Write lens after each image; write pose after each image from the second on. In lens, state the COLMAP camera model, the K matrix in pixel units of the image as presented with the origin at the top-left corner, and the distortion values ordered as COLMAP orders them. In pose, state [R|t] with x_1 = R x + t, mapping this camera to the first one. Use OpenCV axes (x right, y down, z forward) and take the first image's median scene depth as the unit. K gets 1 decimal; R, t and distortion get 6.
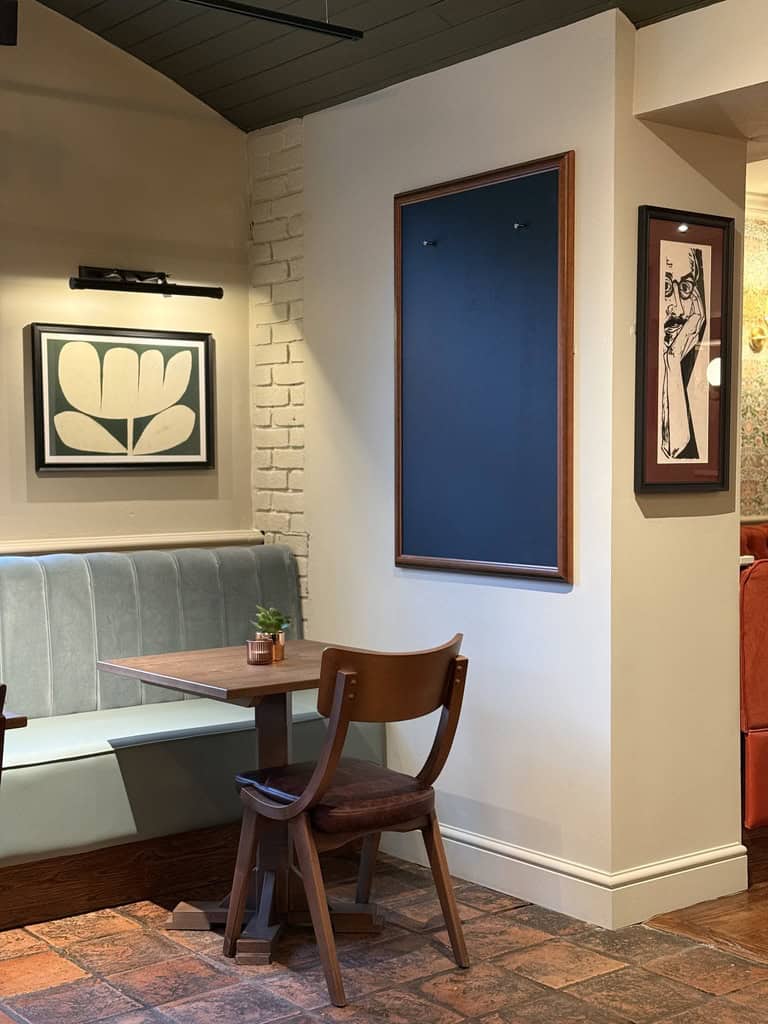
lens RADIAL K [[1455.8, 0, 383.0], [0, 1455.8, 516.4], [0, 0, 1]] dist [0.204835, -0.361615]
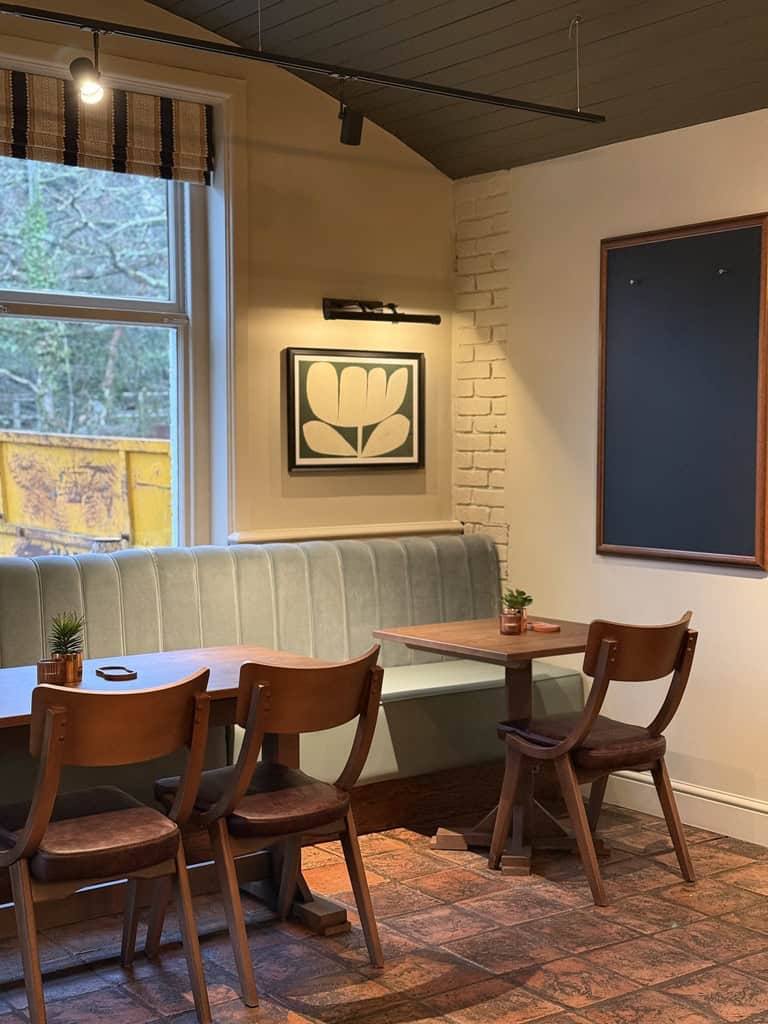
lens RADIAL K [[1450.4, 0, 377.4], [0, 1450.4, 512.0], [0, 0, 1]] dist [0.197969, -0.336471]
pose [[0.999769, 0.006924, -0.020361, -0.136053], [-0.006710, 0.999921, 0.010592, -0.010445], [0.020433, -0.010453, 0.999737, -0.171392]]
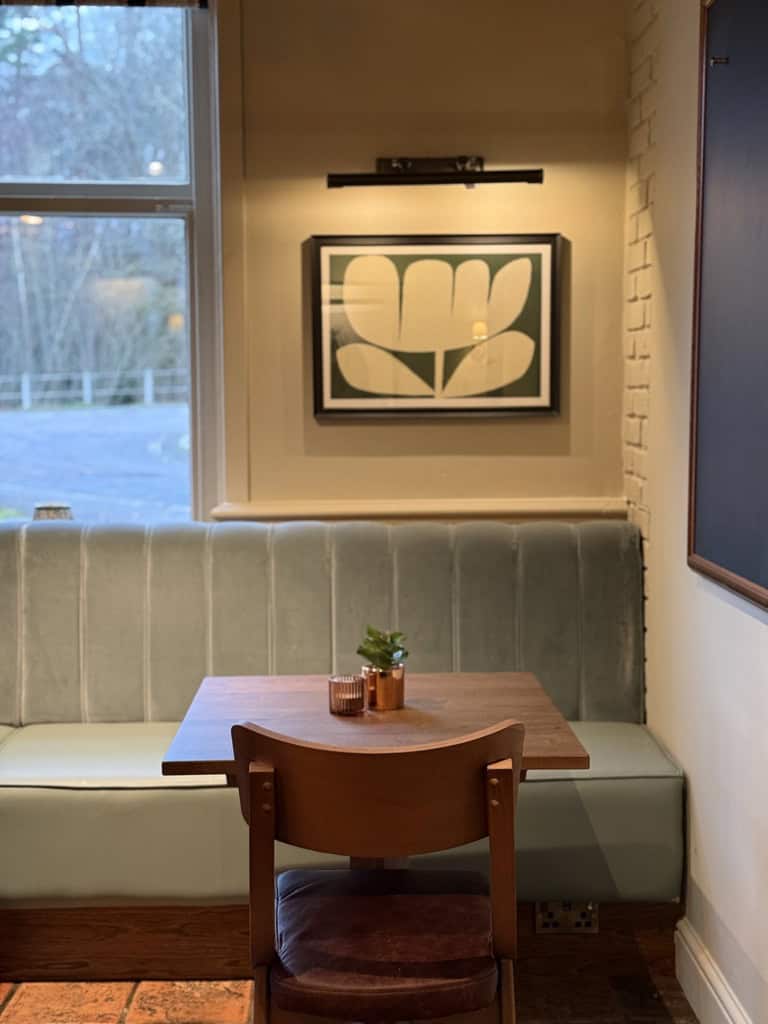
lens RADIAL K [[1347.5, 0, 357.2], [0, 1347.5, 515.9], [0, 0, 1]] dist [0.177758, -0.338860]
pose [[0.788774, 0.061270, -0.611622, 0.245516], [-0.023966, 0.997329, 0.069000, -0.027810], [0.614216, -0.039767, 0.788135, 0.402546]]
